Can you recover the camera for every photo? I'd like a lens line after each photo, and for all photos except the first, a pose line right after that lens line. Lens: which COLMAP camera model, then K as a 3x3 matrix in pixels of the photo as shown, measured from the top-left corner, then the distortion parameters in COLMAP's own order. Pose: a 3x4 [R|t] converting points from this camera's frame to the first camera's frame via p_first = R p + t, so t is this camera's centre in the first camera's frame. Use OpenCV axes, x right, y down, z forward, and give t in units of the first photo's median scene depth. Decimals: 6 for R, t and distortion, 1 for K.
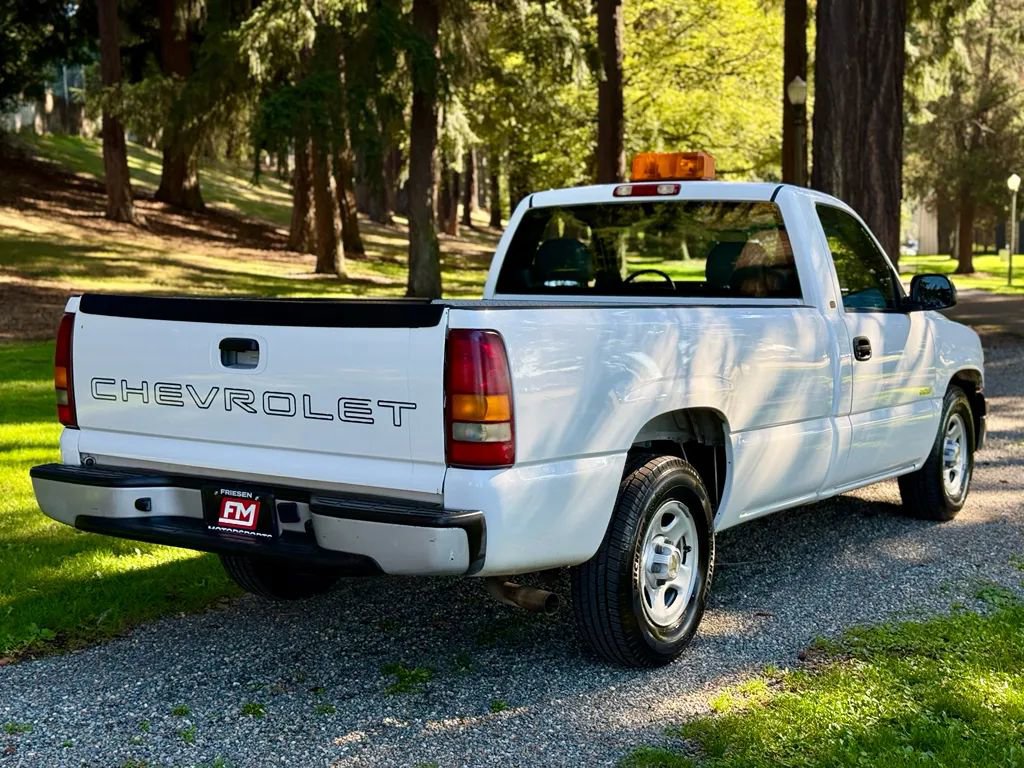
lens RADIAL K [[1441.9, 0, 509.5], [0, 1441.9, 380.3], [0, 0, 1]] dist [0.114595, 0.000000]
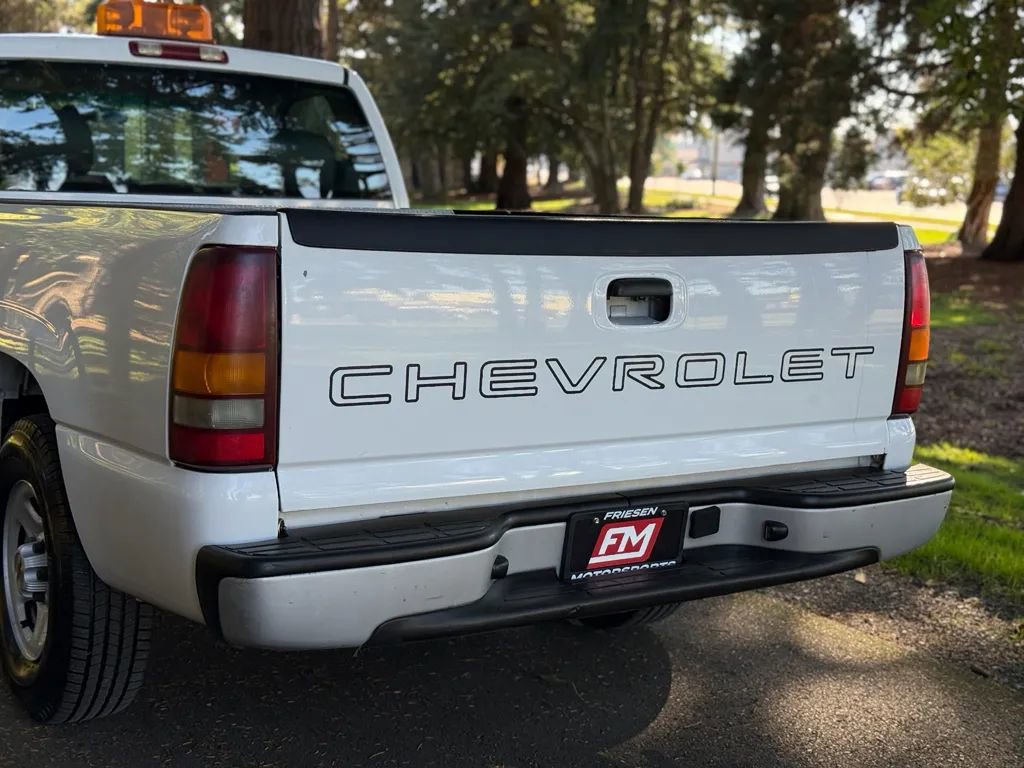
lens RADIAL K [[1441.9, 0, 512.3], [0, 1441.9, 393.2], [0, 0, 1]] dist [0.114595, 0.000000]
pose [[0.405415, -0.126085, 0.905396, -0.800130], [0.042209, 0.991968, 0.119241, -0.057084], [-0.913158, -0.010127, 0.407481, 0.782102]]
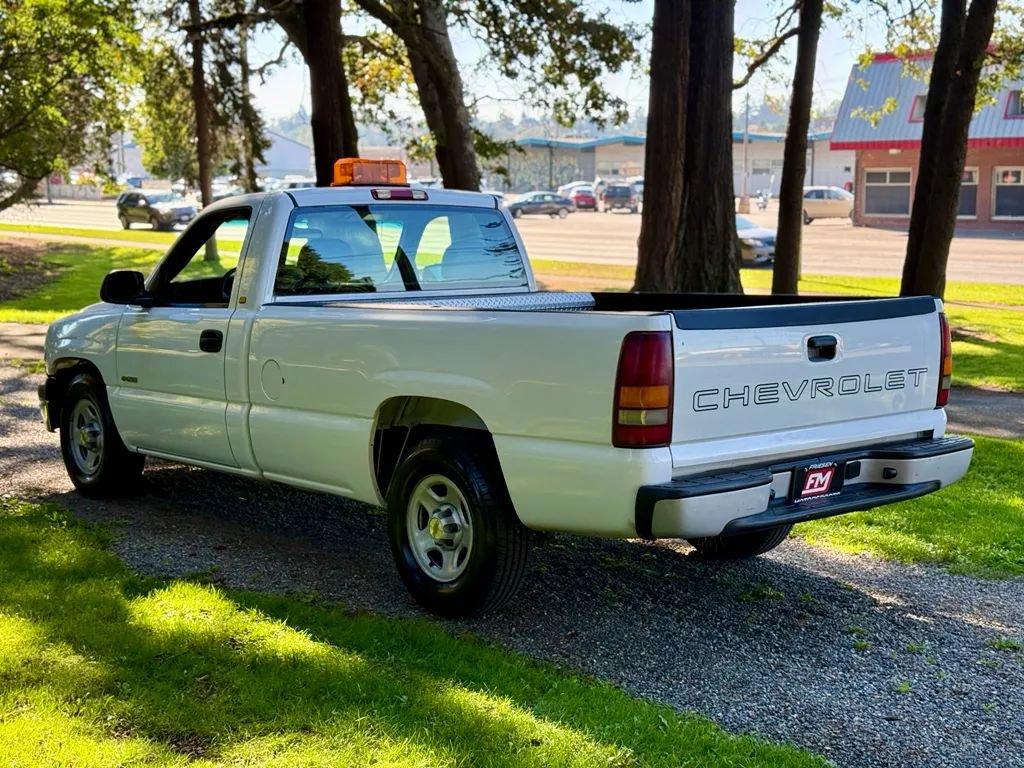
lens RADIAL K [[1441.9, 0, 510.4], [0, 1441.9, 381.8], [0, 0, 1]] dist [0.114595, 0.000000]
pose [[0.280437, -0.108631, 0.953706, -1.397405], [0.083199, 0.992587, 0.088595, -0.118282], [-0.956260, 0.054502, 0.287396, 0.897710]]
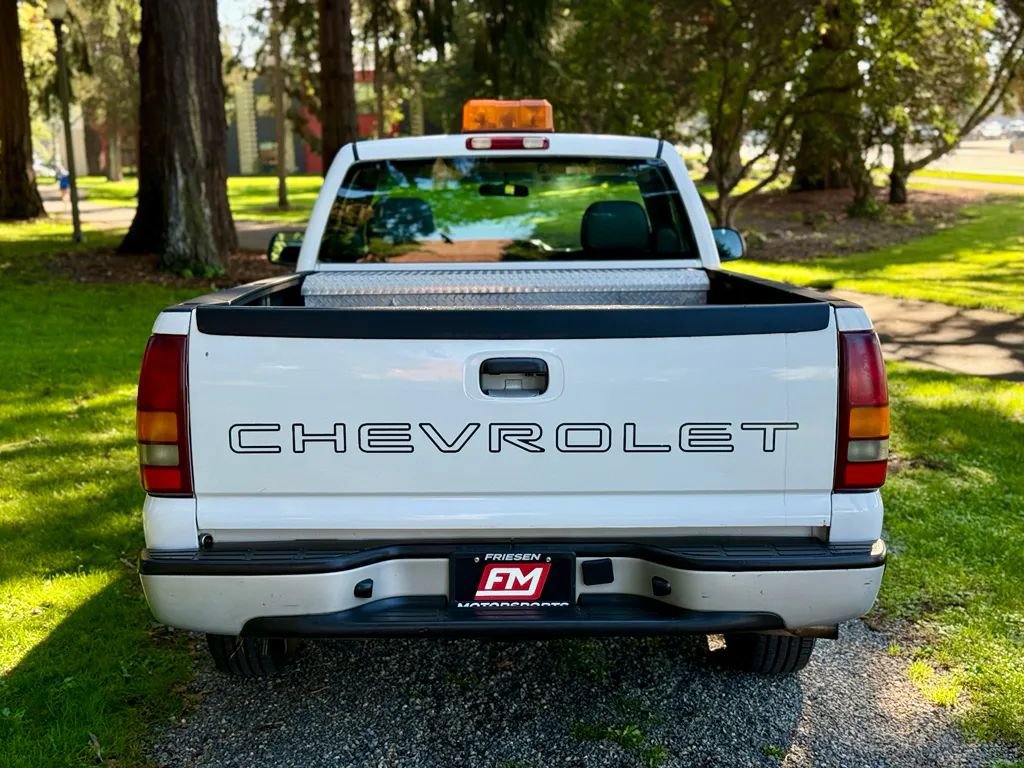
lens RADIAL K [[1441.9, 0, 516.4], [0, 1441.9, 383.7], [0, 0, 1]] dist [0.114595, 0.000000]
pose [[0.828240, -0.088076, 0.553409, -0.607095], [0.056603, 0.995669, 0.073750, -0.071256], [-0.557508, -0.029759, 0.829638, 0.360191]]
